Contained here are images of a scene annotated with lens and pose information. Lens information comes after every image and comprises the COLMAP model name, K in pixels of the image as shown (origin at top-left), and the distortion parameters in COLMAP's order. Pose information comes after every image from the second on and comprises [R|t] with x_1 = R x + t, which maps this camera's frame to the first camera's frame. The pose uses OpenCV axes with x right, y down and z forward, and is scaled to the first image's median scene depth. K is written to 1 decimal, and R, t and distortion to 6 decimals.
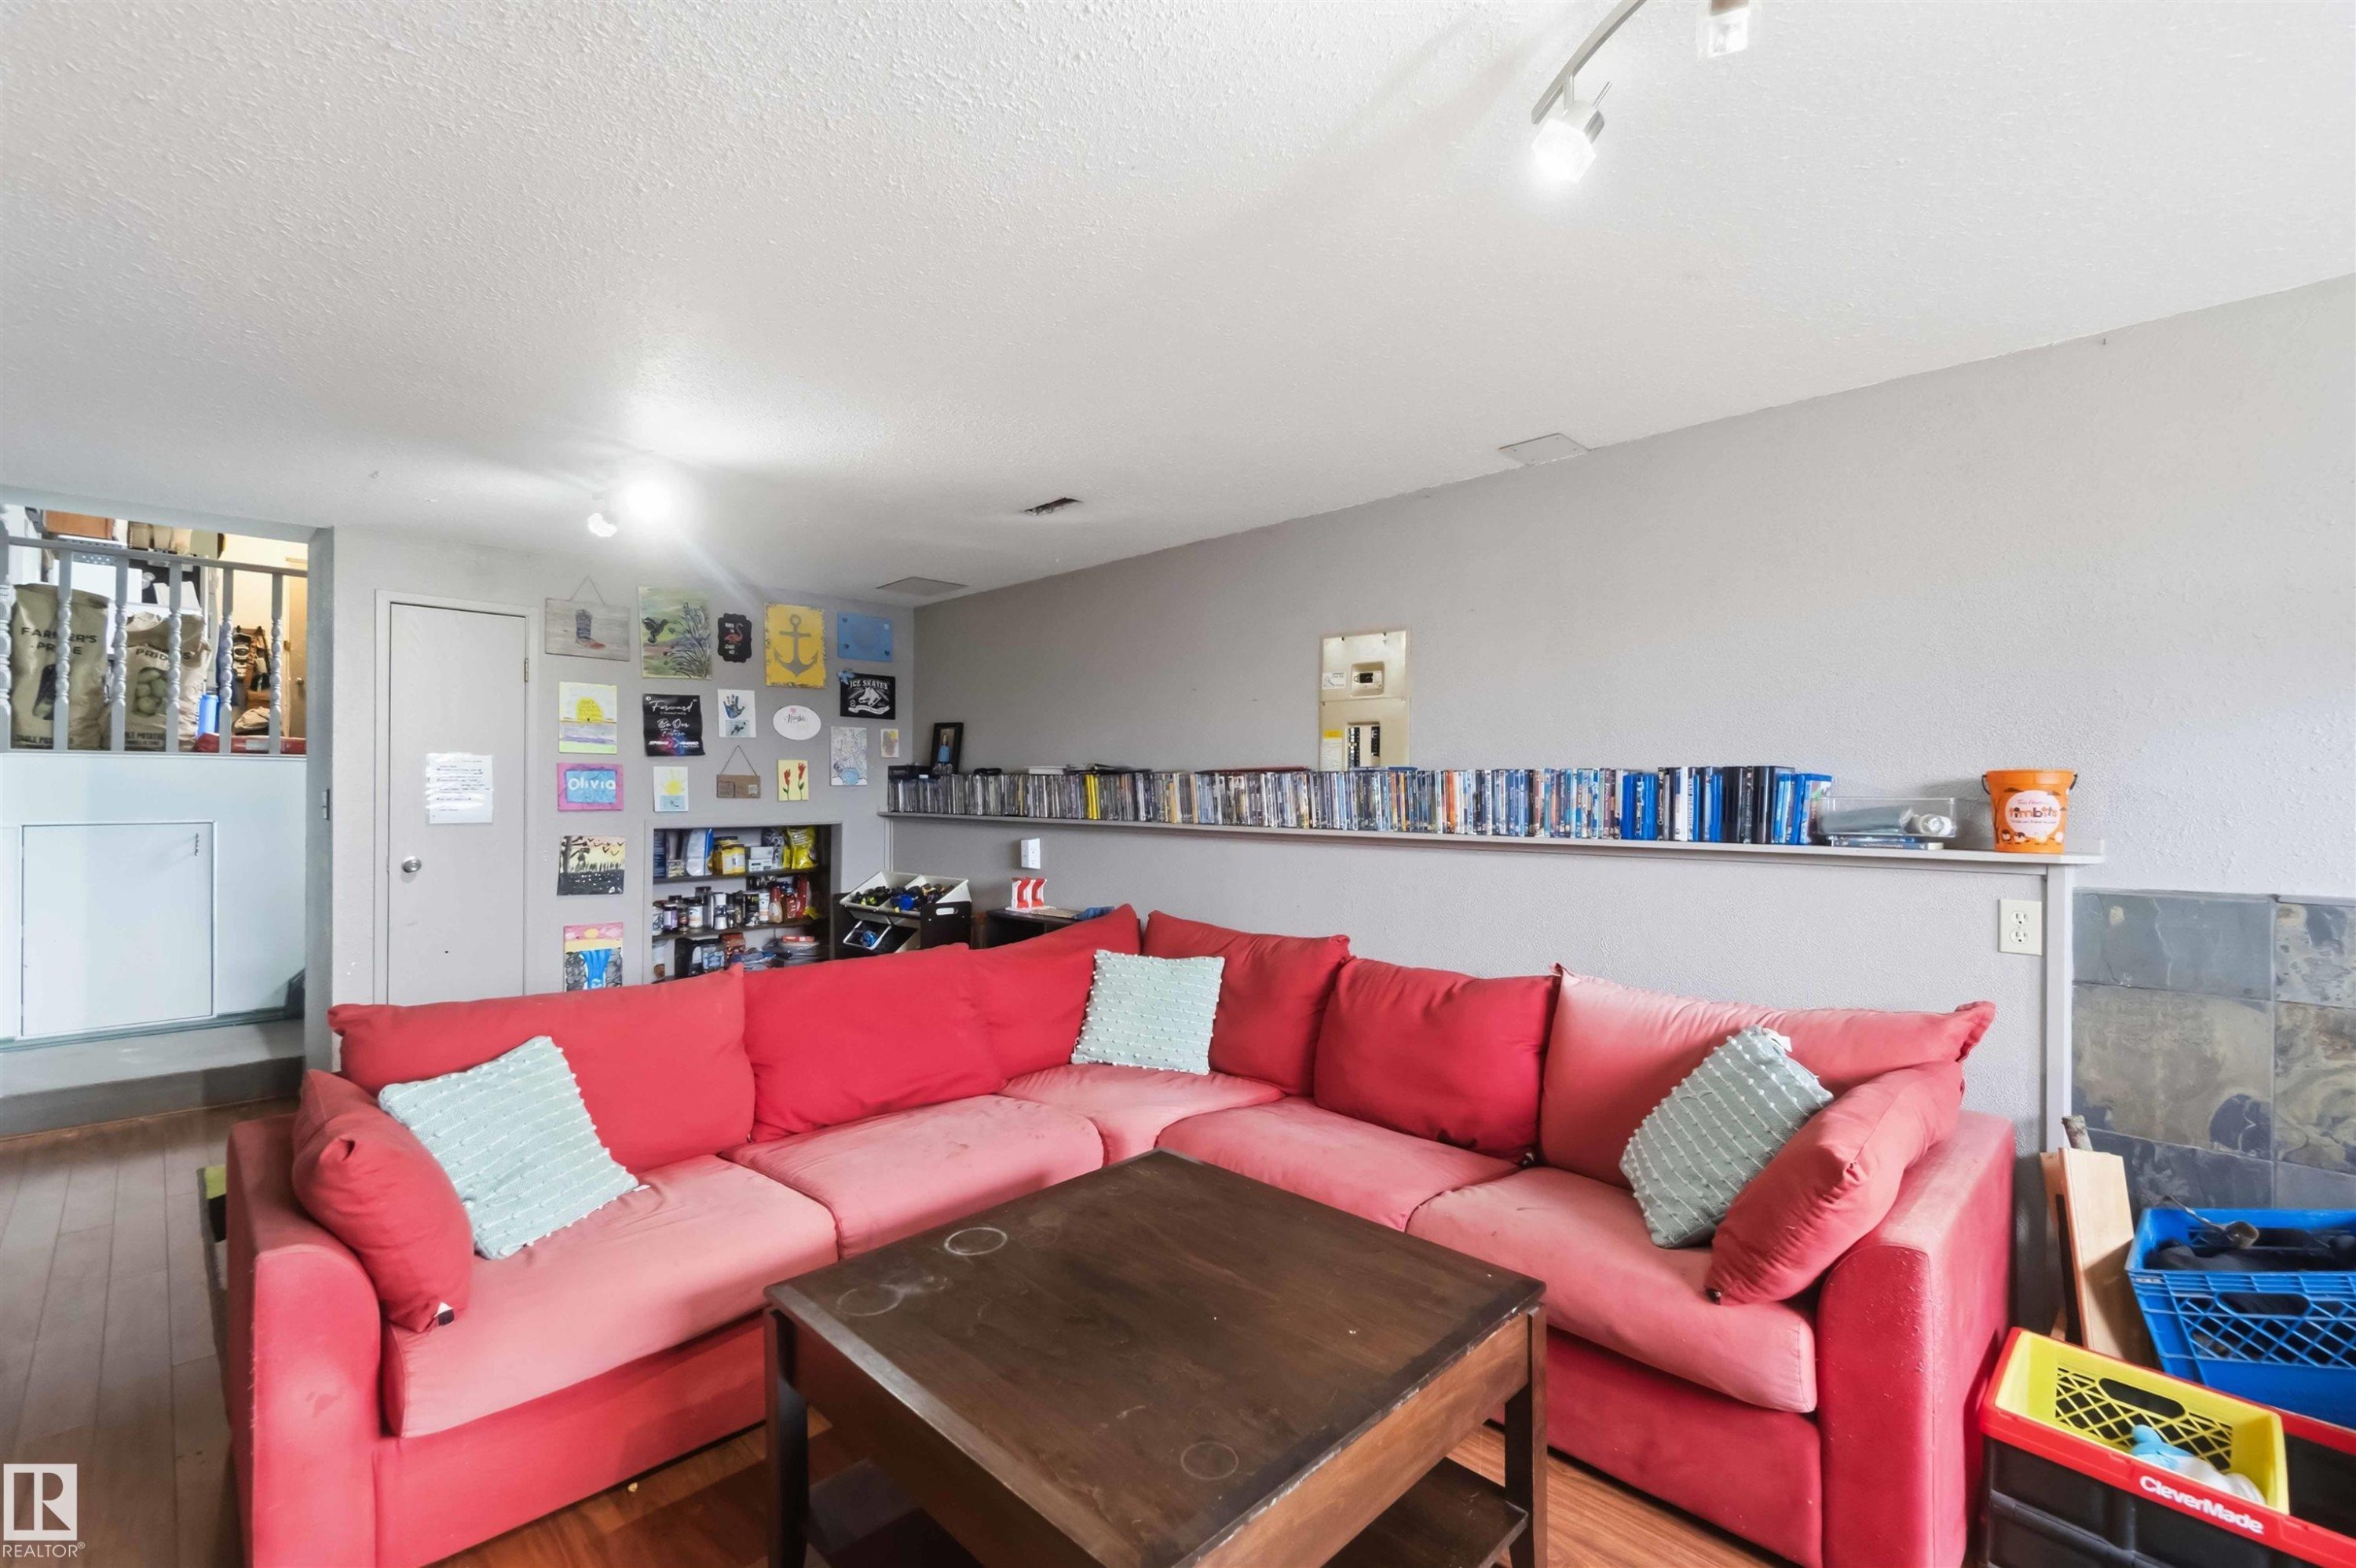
lens RADIAL K [[1031.3, 0, 1175.3], [0, 1031.3, 788.4], [0, 0, 1]] dist [-0.002563, -0.000777]
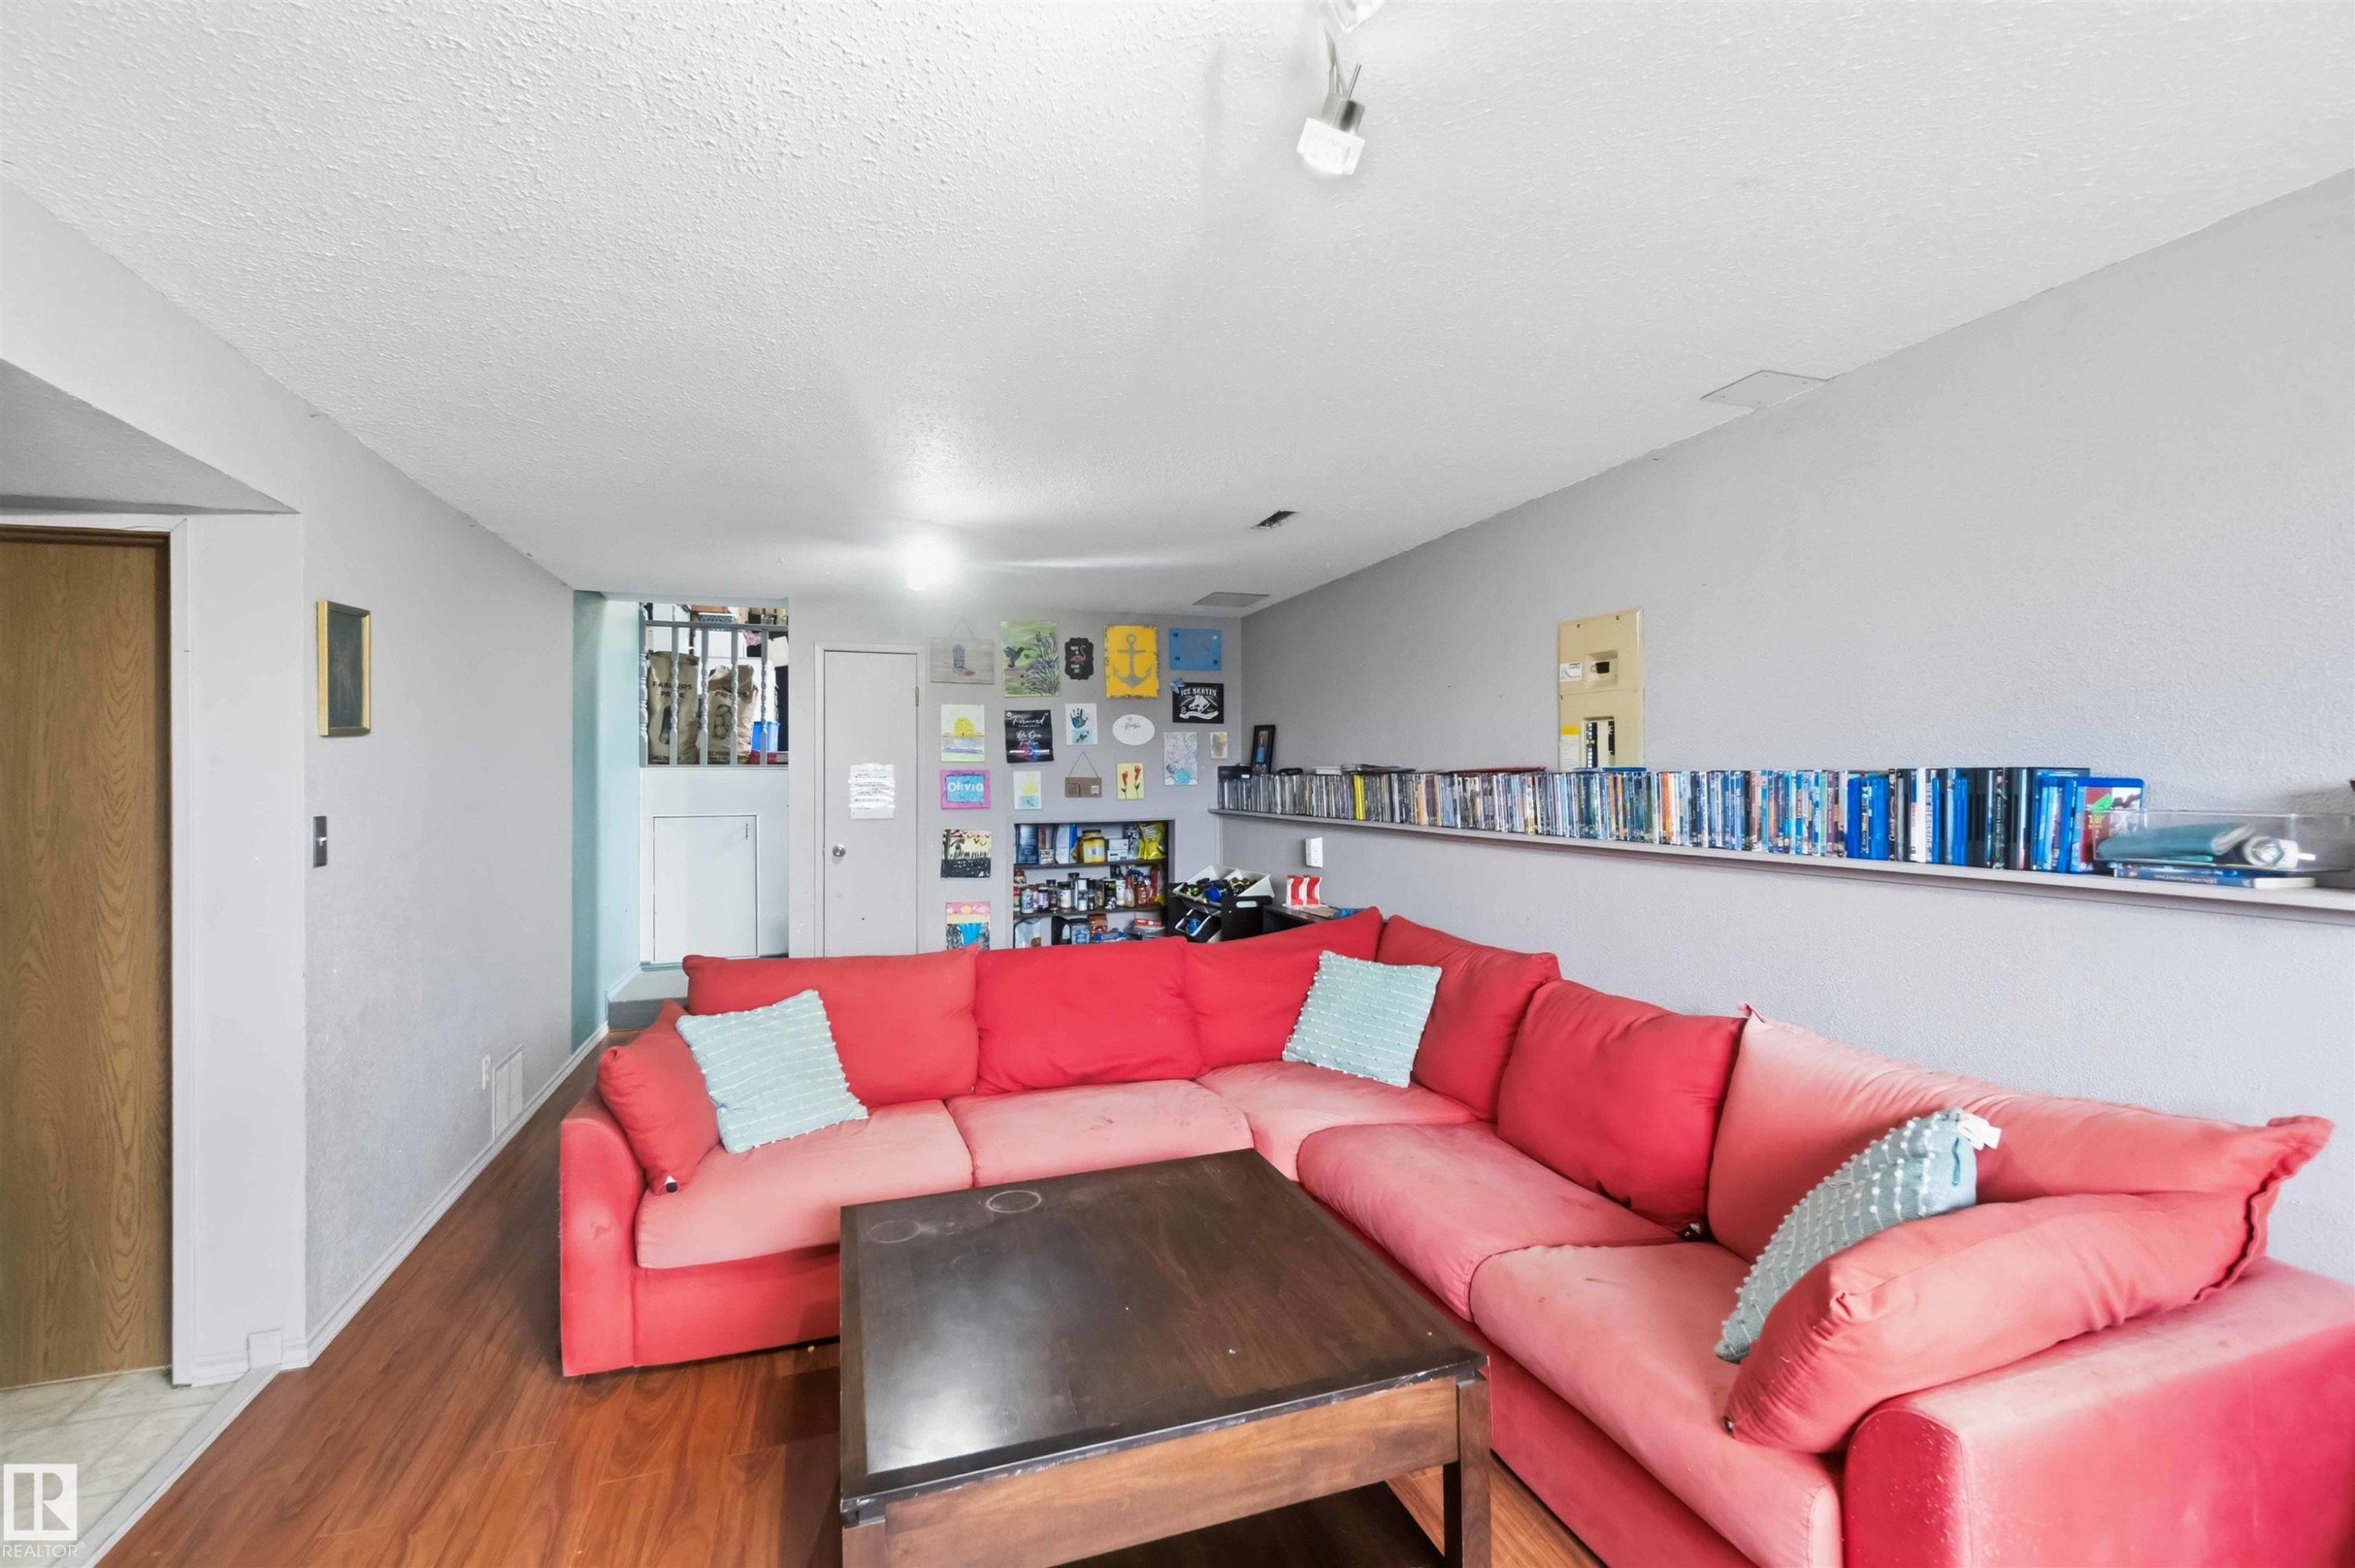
lens RADIAL K [[1025.5, 0, 1178.0], [0, 1025.5, 772.0], [0, 0, 1]] dist [0.000059, 0.000192]
pose [[0.893285, -0.011655, -0.449340, 0.249704], [0.009357, 0.999929, -0.007334, -0.012934], [0.449394, 0.002347, 0.893331, 0.035309]]
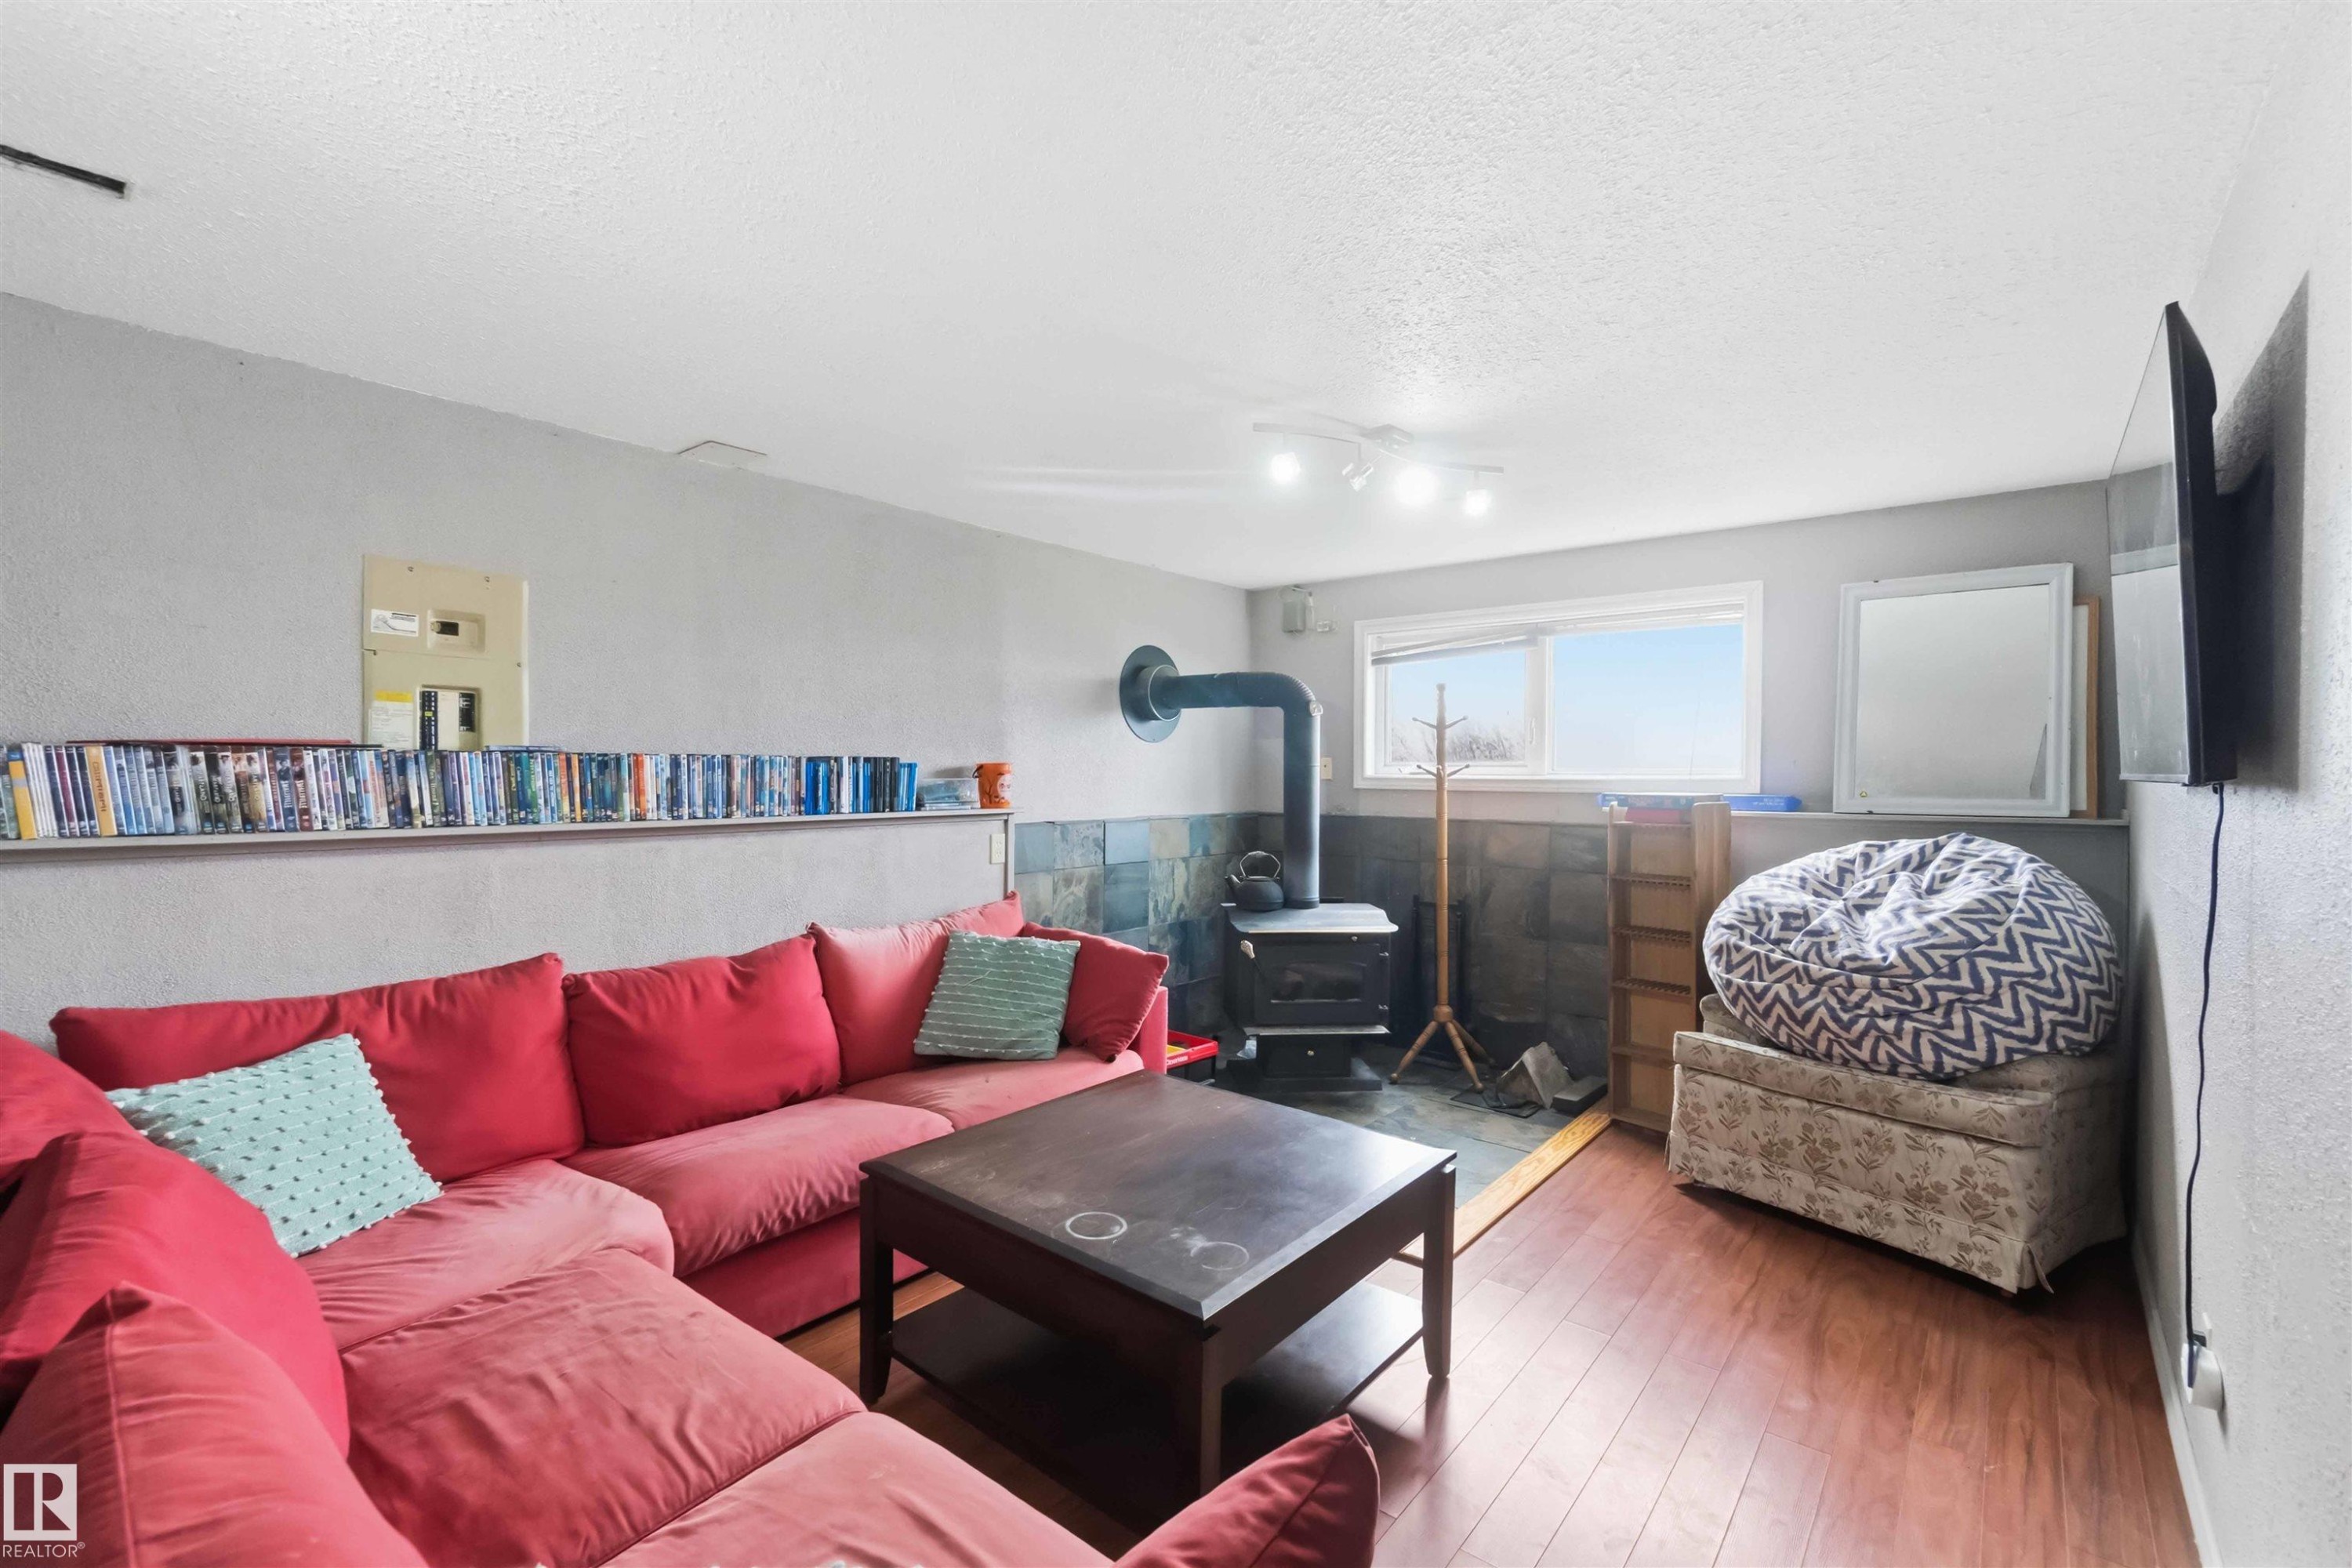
lens RADIAL K [[1024.3, 0, 1176.5], [0, 1024.3, 772.0], [0, 0, 1]] dist [0.000059, 0.000192]
pose [[-0.106105, -0.003513, 0.994349, -0.619753], [-0.005386, 0.999981, 0.002958, -0.005294], [-0.994340, -0.005042, -0.106122, 0.530793]]
